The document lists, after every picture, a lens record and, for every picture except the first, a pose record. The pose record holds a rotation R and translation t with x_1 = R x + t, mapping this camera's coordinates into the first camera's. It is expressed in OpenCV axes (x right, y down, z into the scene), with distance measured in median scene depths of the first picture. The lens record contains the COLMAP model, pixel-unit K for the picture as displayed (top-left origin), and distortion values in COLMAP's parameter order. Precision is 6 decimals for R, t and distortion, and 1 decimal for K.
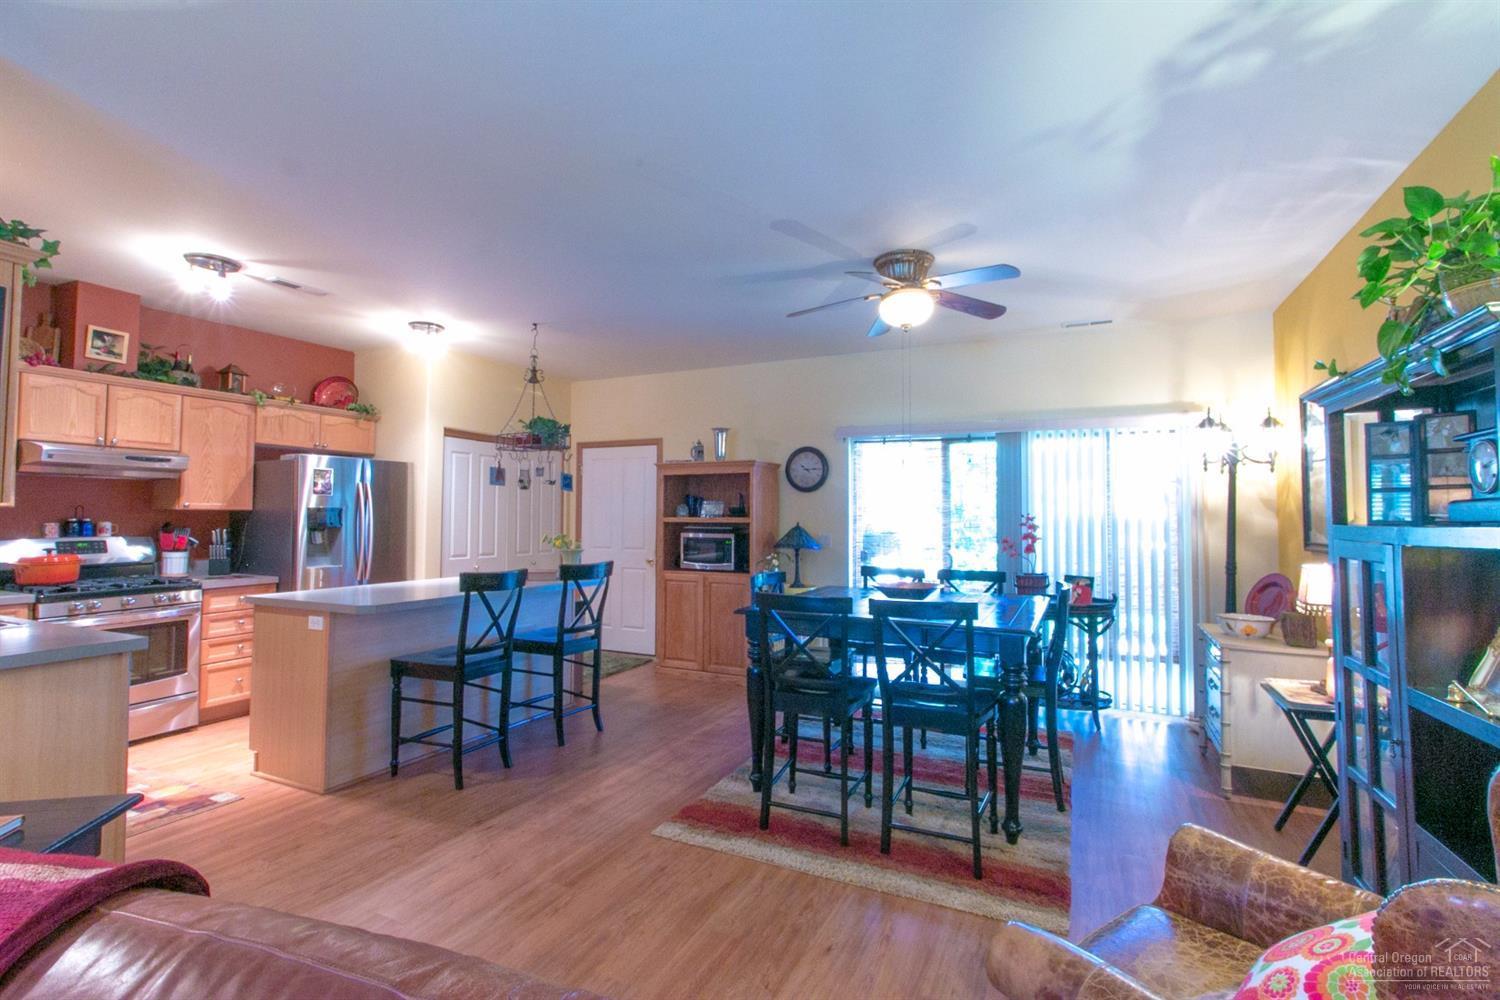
lens RADIAL K [[693.7, 0, 740.7], [0, 693.7, 492.7], [0, 0, 1]] dist [0.000651, 0.000359]
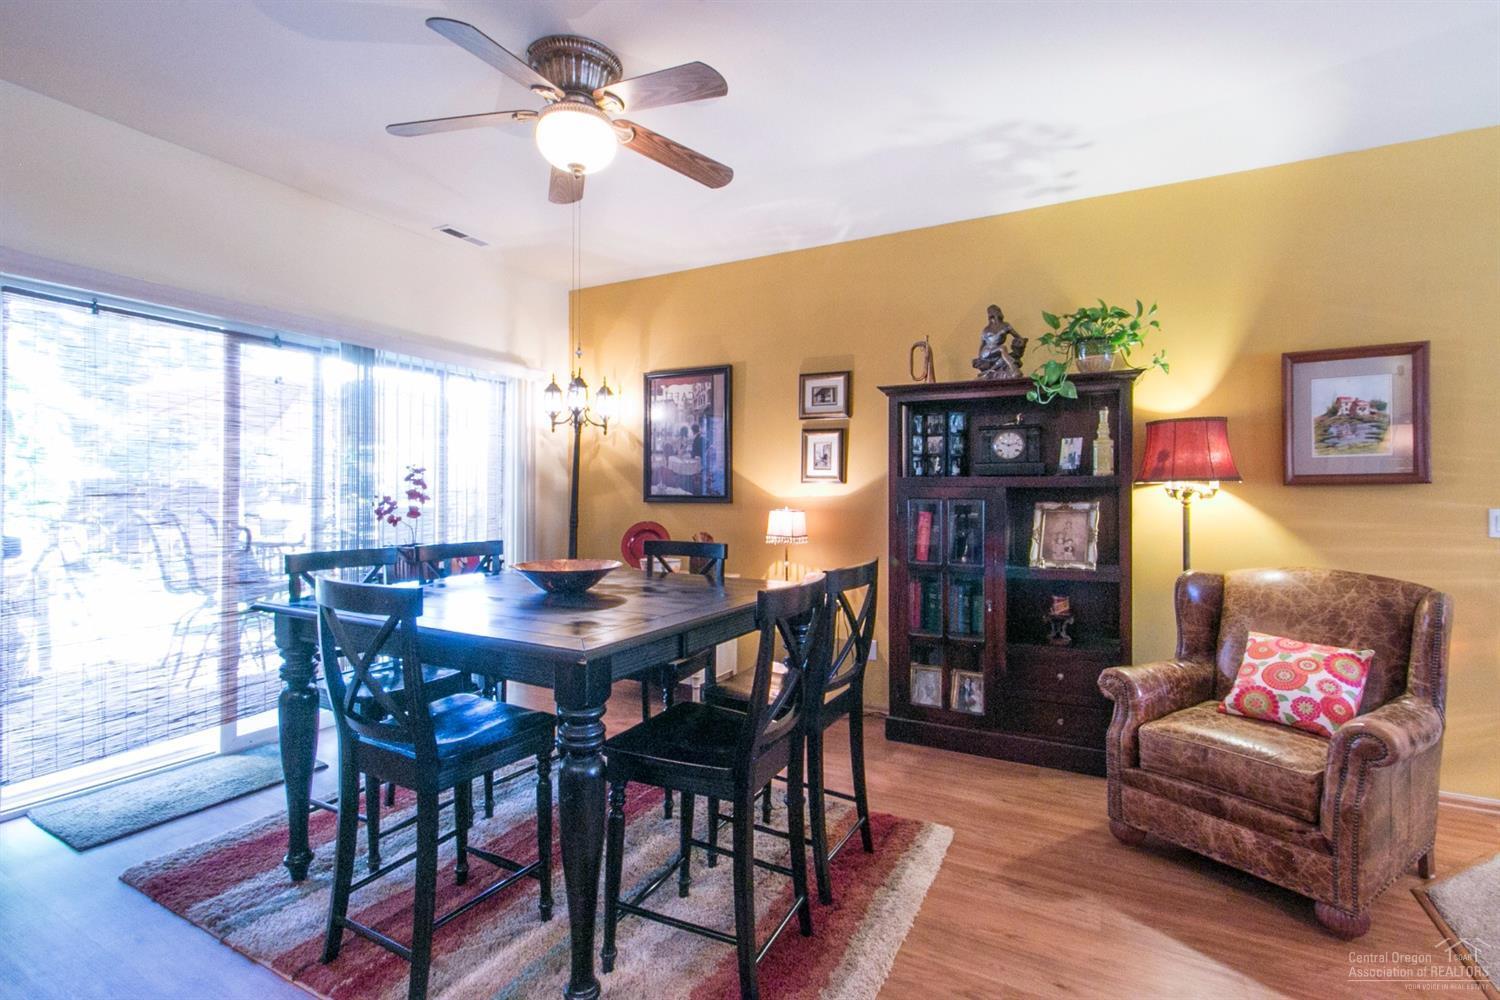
lens RADIAL K [[693.7, 0, 749.3], [0, 693.7, 489.2], [0, 0, 1]] dist [0.000651, 0.000359]
pose [[0.033045, -0.001755, 0.999452, -0.353790], [-0.041032, 0.999153, 0.003111, 0.044843], [-0.998611, -0.041113, 0.032945, 0.698479]]
